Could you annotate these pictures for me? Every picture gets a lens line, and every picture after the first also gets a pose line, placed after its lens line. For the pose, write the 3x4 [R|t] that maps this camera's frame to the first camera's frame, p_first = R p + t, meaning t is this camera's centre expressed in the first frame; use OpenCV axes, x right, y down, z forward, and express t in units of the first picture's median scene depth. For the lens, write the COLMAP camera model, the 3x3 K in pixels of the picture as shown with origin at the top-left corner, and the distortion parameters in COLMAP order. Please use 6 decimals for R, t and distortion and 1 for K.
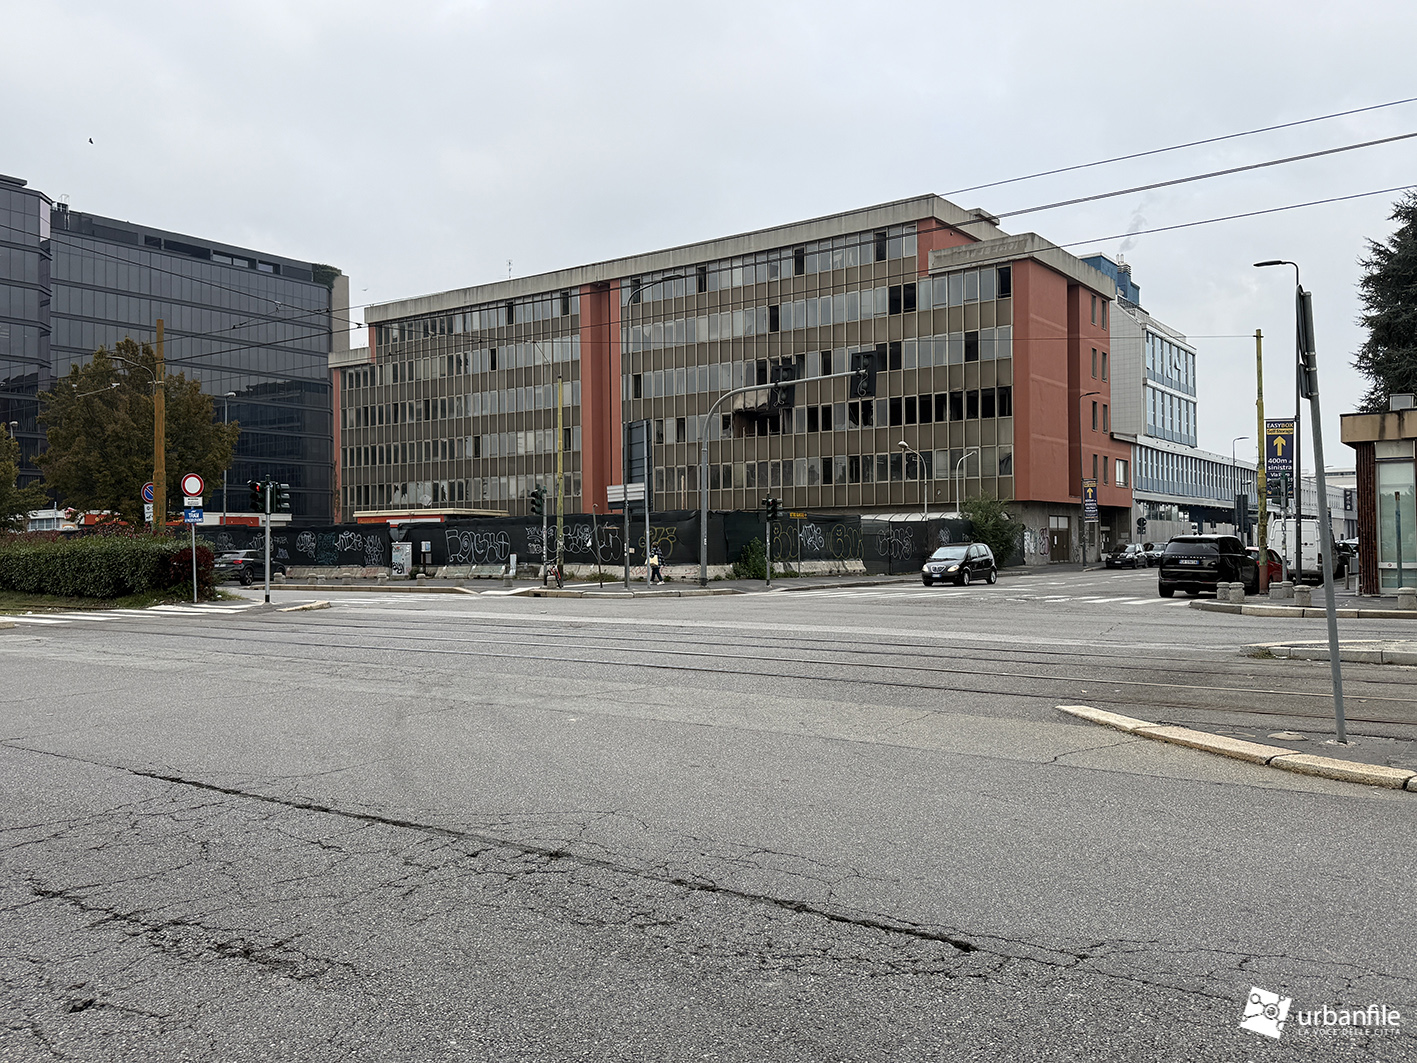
lens RADIAL K [[1150.7, 0, 706.2], [0, 1150.7, 533.4], [0, 0, 1]] dist [0.079074, -0.000740]
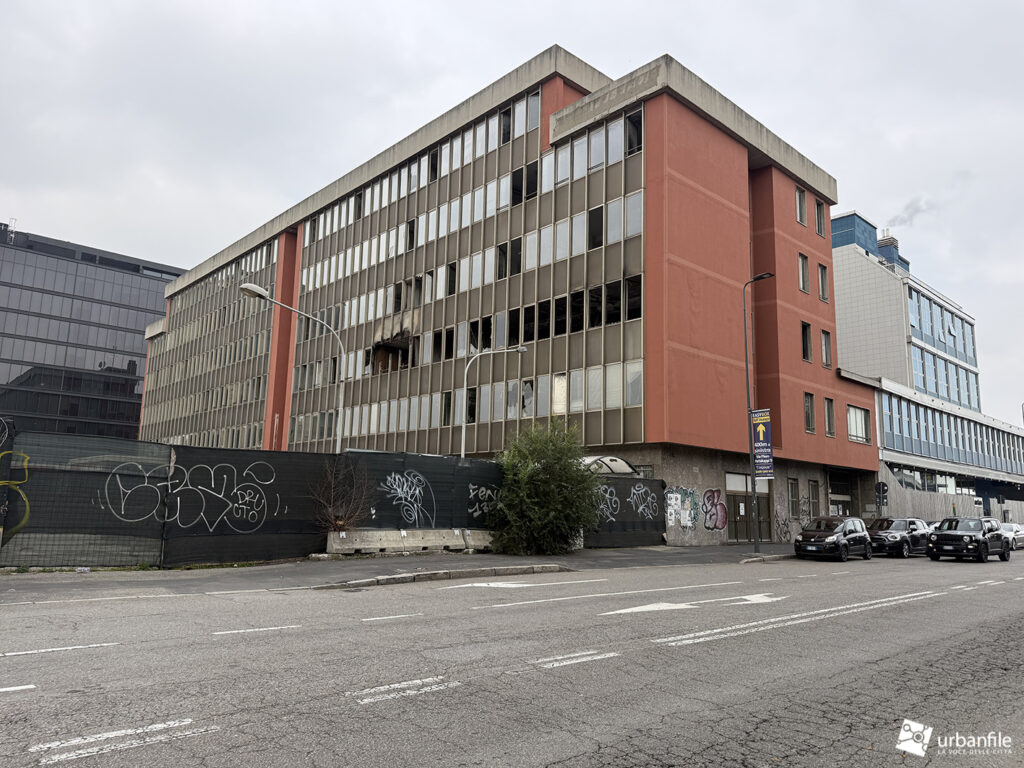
lens RADIAL K [[730.0, 0, 512.9], [0, 730.0, 386.6], [0, 0, 1]] dist [0.034600, -0.010445]
pose [[0.982153, 0.003371, -0.188051, 0.233590], [-0.032403, 0.987922, -0.151527, 0.004235], [0.185269, 0.154916, 0.970400, 0.504066]]
